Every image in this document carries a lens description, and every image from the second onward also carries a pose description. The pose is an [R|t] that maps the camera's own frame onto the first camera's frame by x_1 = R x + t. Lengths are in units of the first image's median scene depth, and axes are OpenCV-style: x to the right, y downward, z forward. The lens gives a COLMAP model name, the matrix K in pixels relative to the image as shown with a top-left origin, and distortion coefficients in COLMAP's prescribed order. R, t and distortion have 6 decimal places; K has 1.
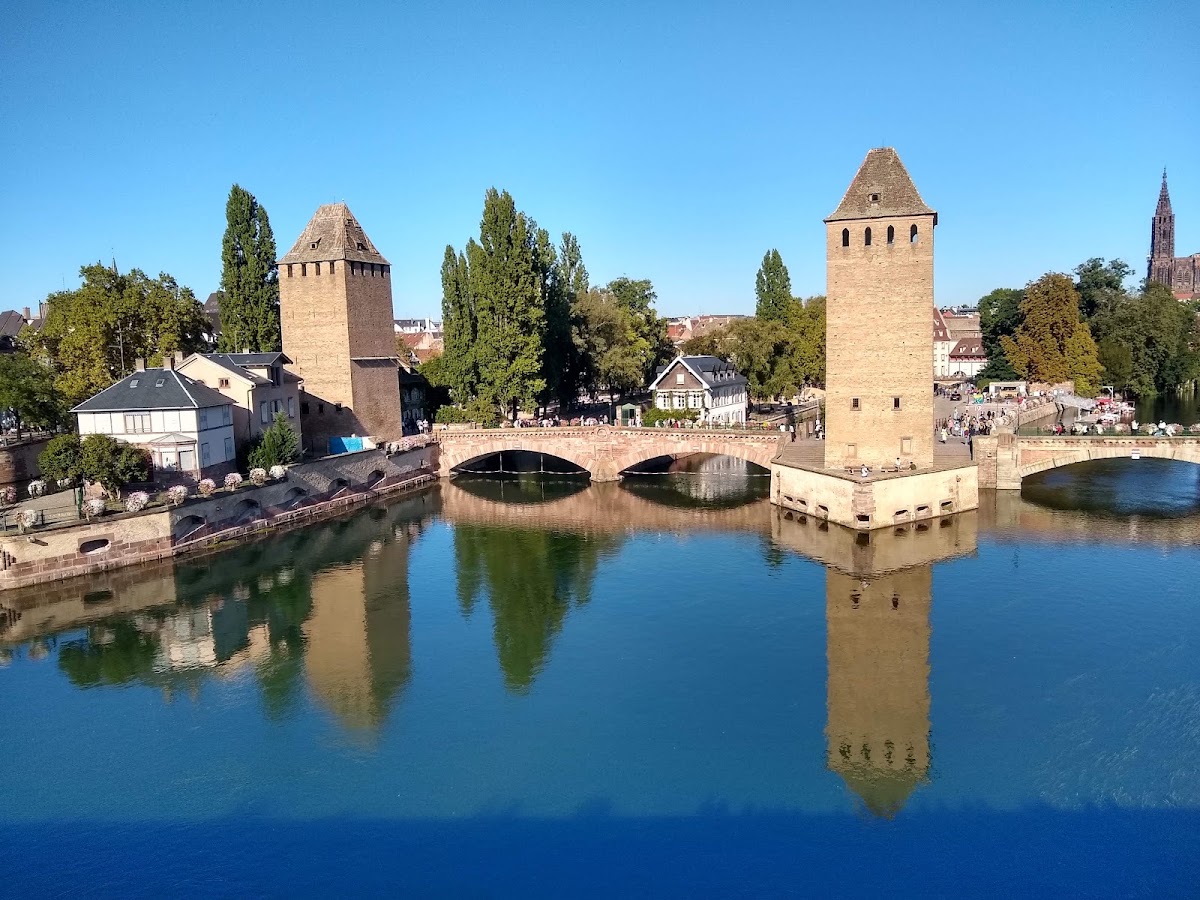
lens RADIAL K [[965.5, 0, 635.6], [0, 965.5, 463.6], [0, 0, 1]] dist [0.036193, 0.011701]
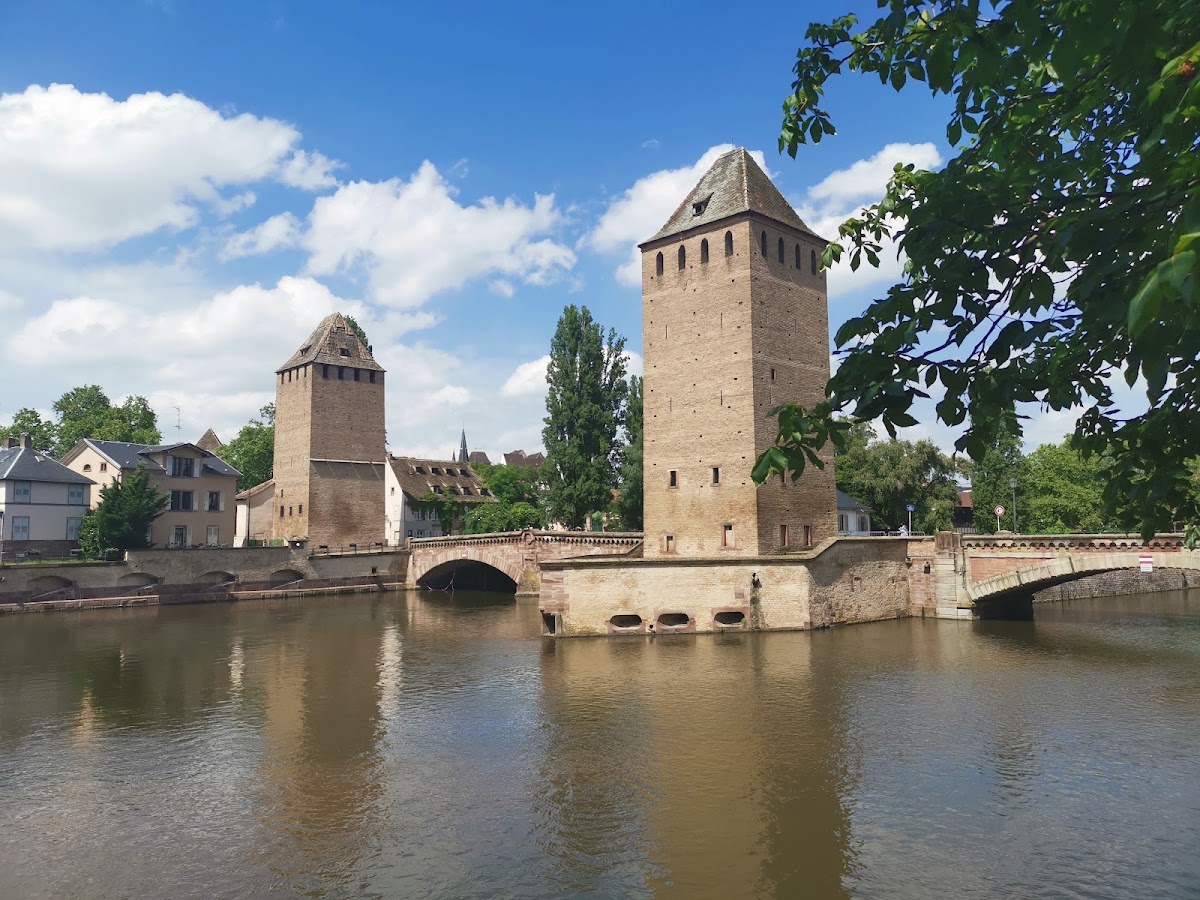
lens RADIAL K [[965.5, 0, 605.8], [0, 965.5, 446.7], [0, 0, 1]] dist [0.036193, 0.011701]
pose [[0.880654, -0.032933, -0.472614, 0.528499], [-0.064581, 0.979924, -0.188622, 0.054823], [0.469338, 0.196632, 0.860847, 0.346609]]
